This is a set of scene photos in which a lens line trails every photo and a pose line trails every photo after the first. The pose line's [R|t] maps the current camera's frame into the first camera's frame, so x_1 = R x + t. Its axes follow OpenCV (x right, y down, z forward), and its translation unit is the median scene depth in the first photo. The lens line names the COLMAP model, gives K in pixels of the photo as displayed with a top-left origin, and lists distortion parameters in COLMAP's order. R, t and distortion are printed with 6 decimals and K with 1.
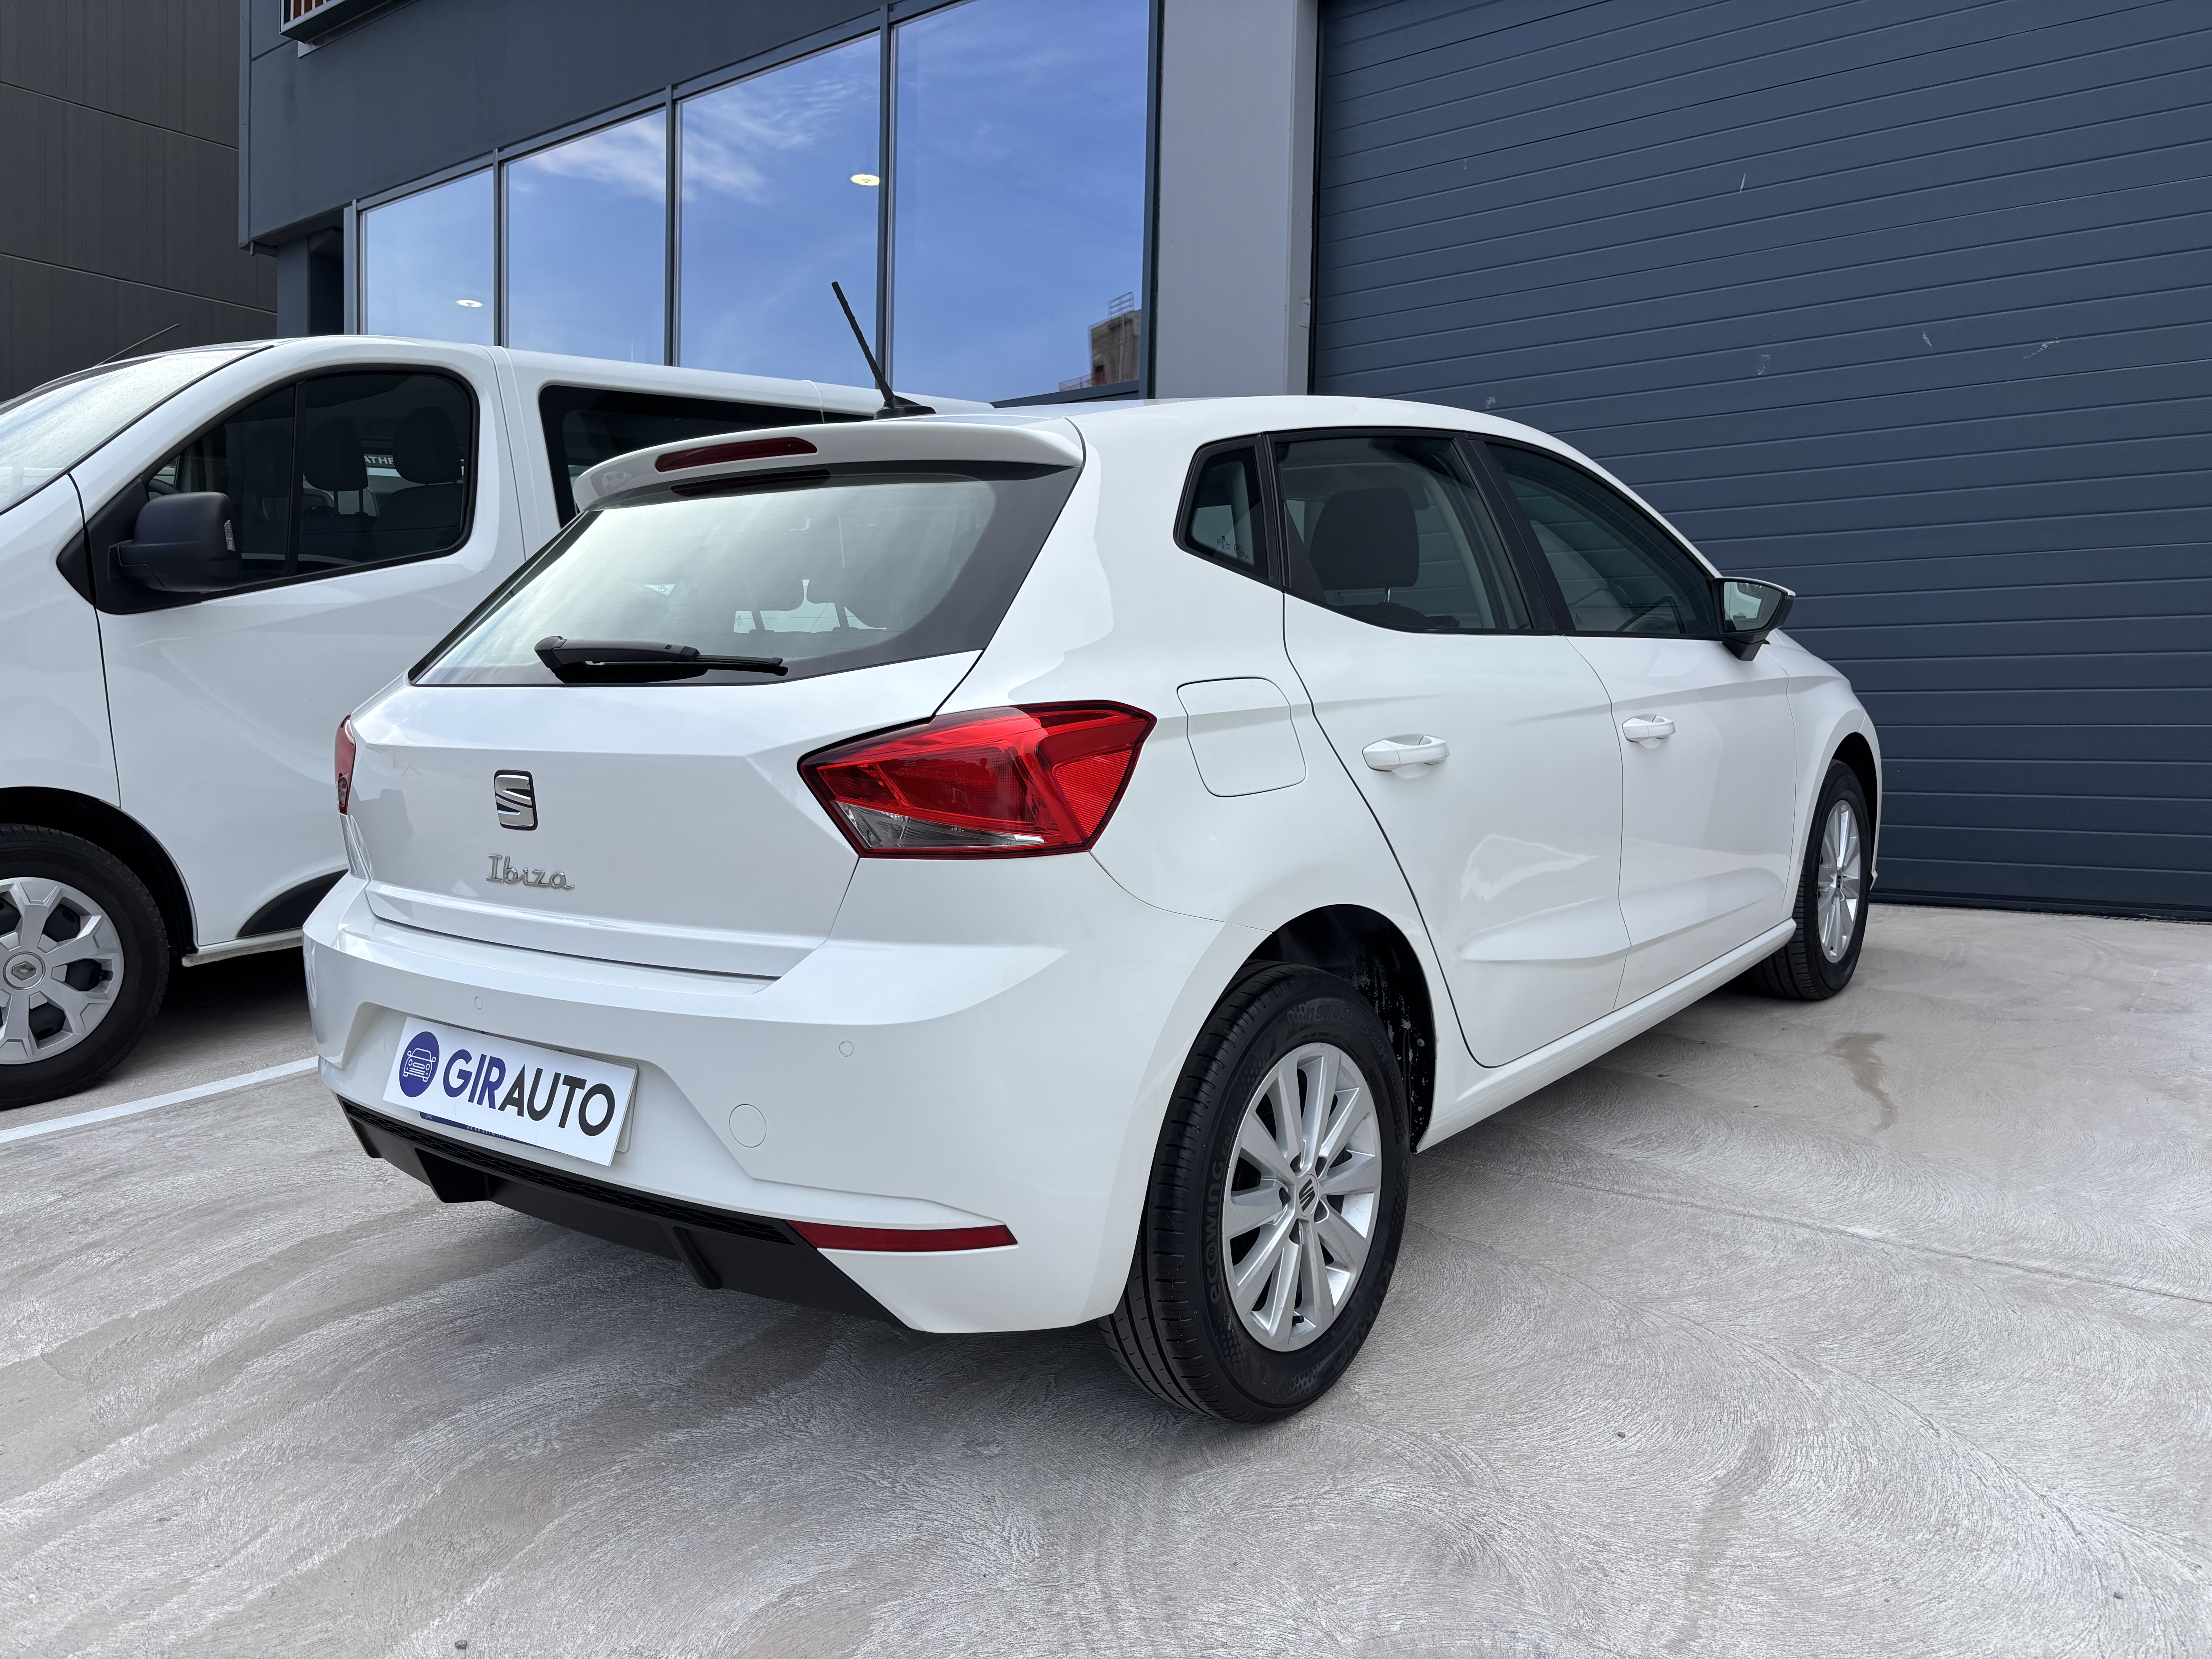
lens RADIAL K [[1782.3, 0, 1106.0], [0, 1782.3, 829.5], [0, 0, 1]] dist [0.007877, -0.003131]
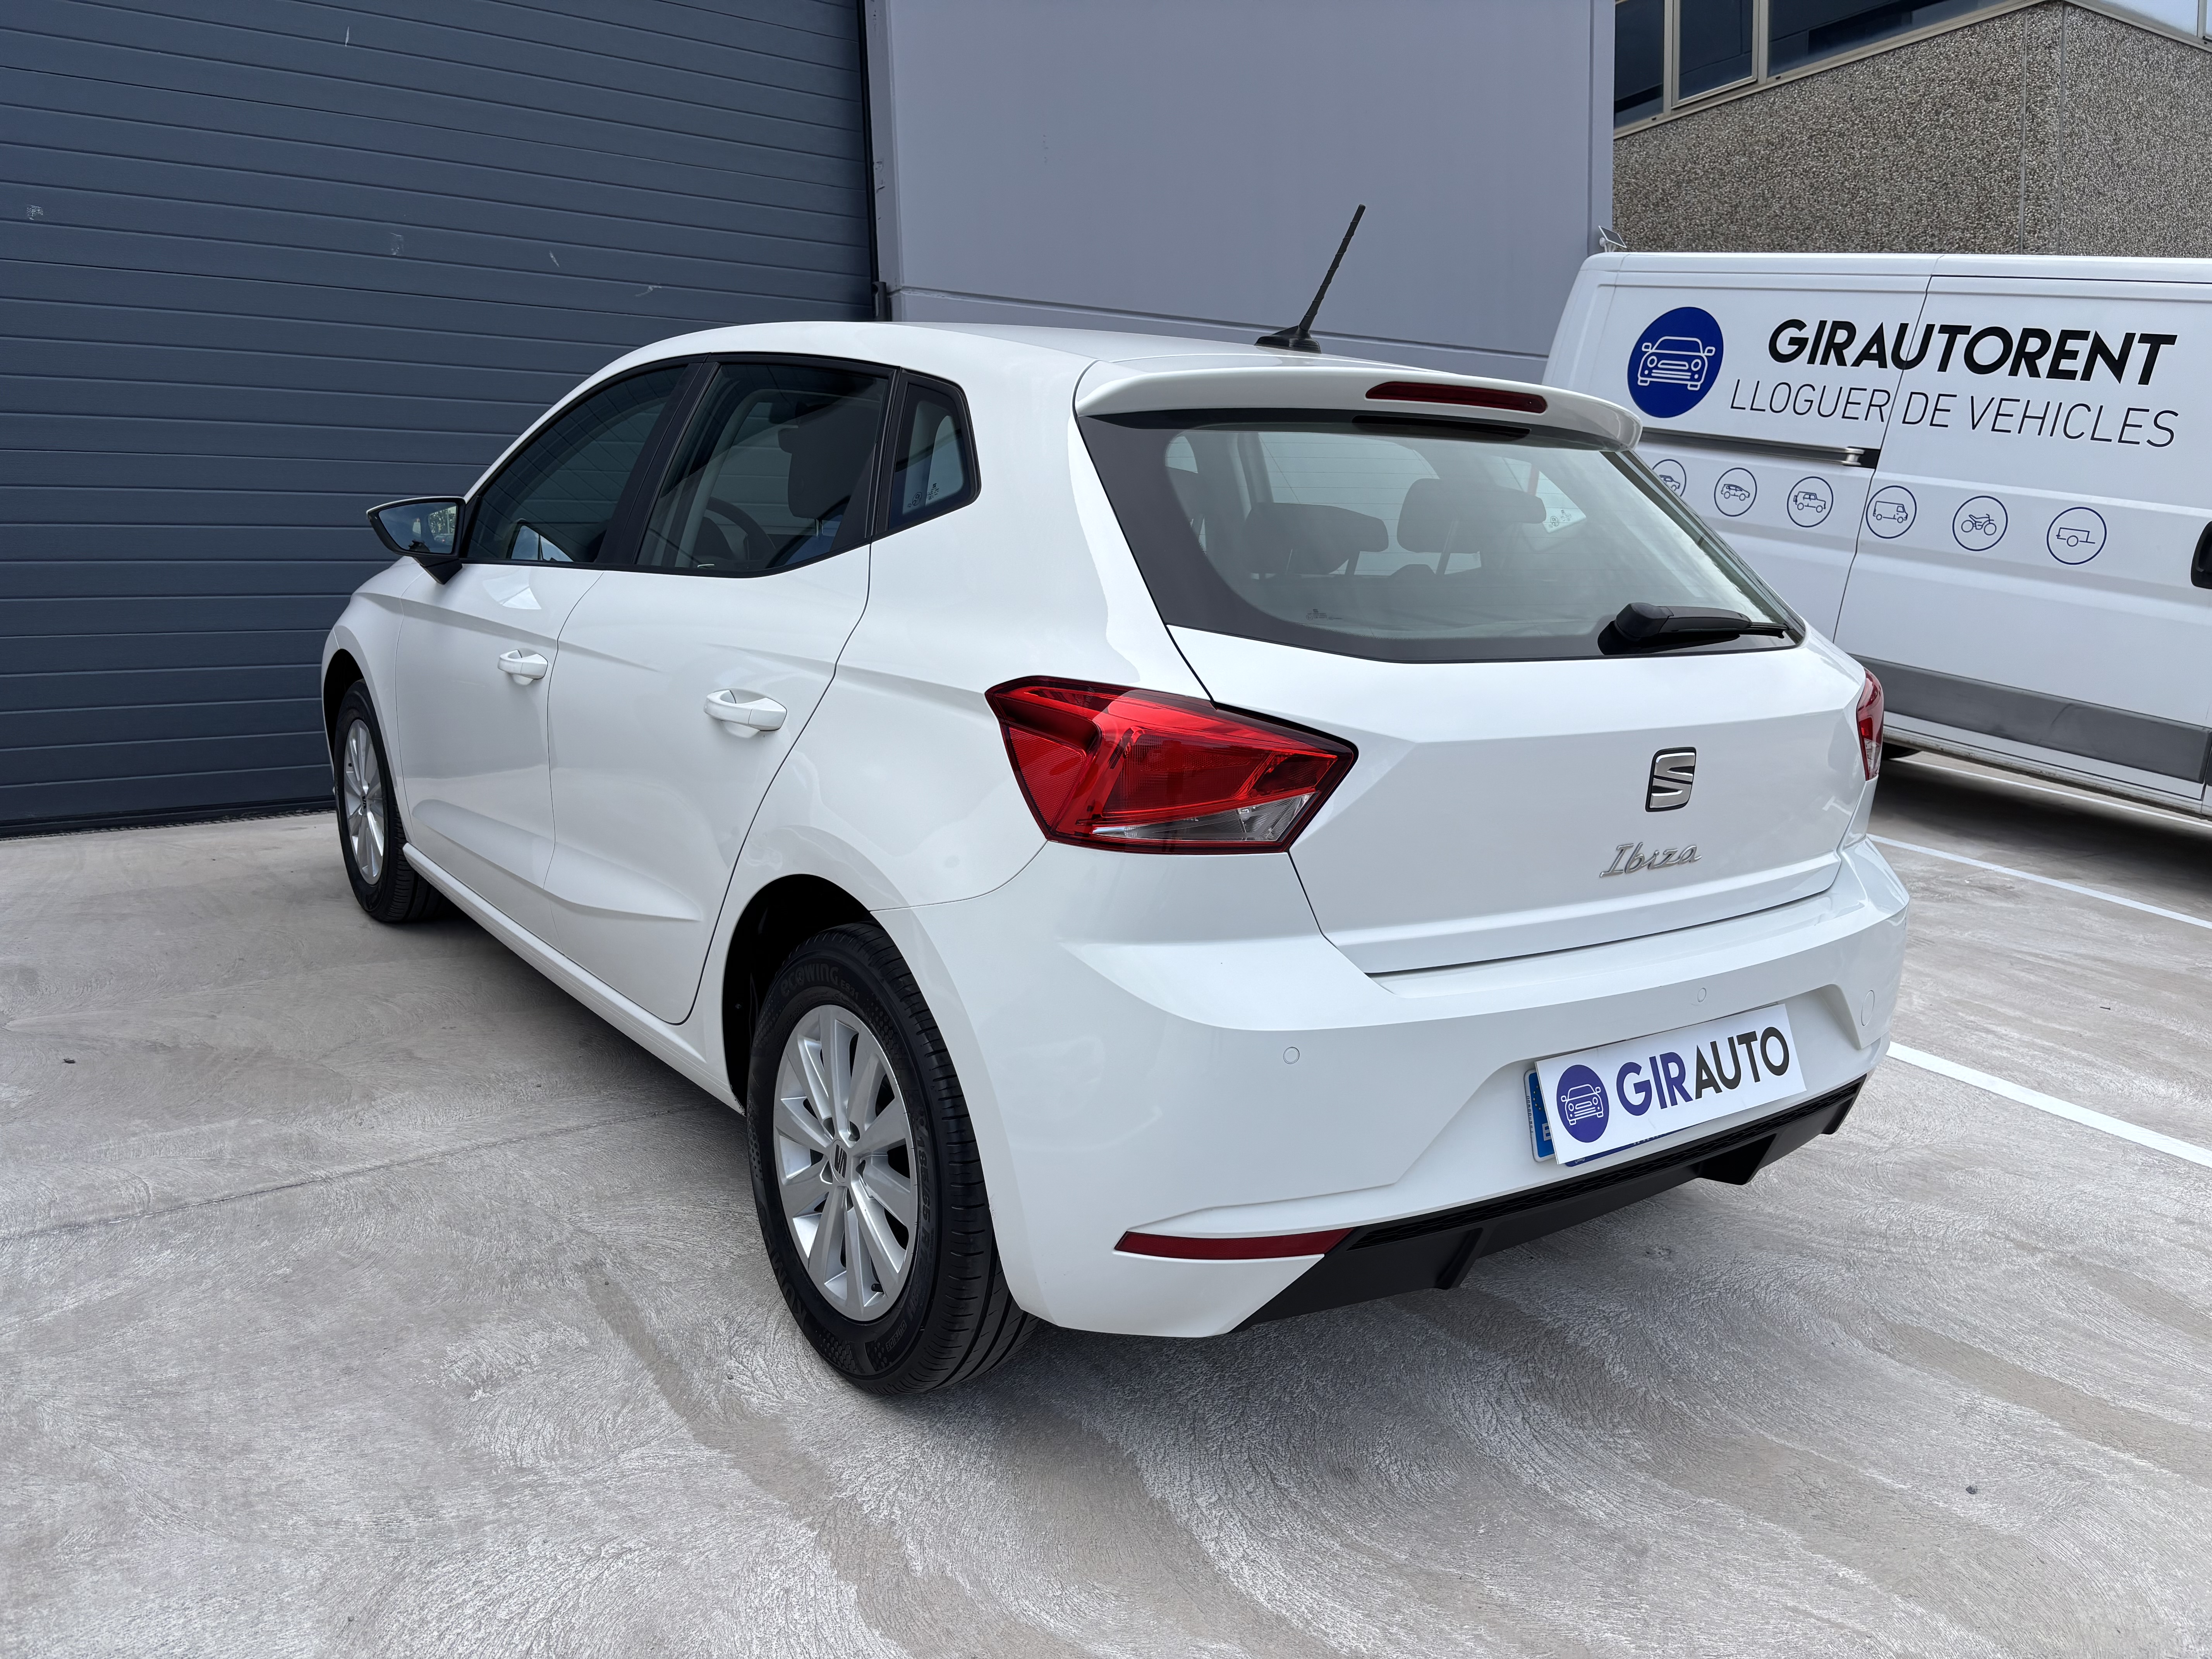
lens RADIAL K [[1754.6, 0, 1106.0], [0, 1754.6, 829.5], [0, 0, 1]] dist [-0.005415, -0.007053]
pose [[0.240092, -0.140332, 0.960553, -1.286558], [0.072215, 0.989336, 0.126487, -0.128066], [-0.968060, 0.038998, 0.247665, 1.051084]]
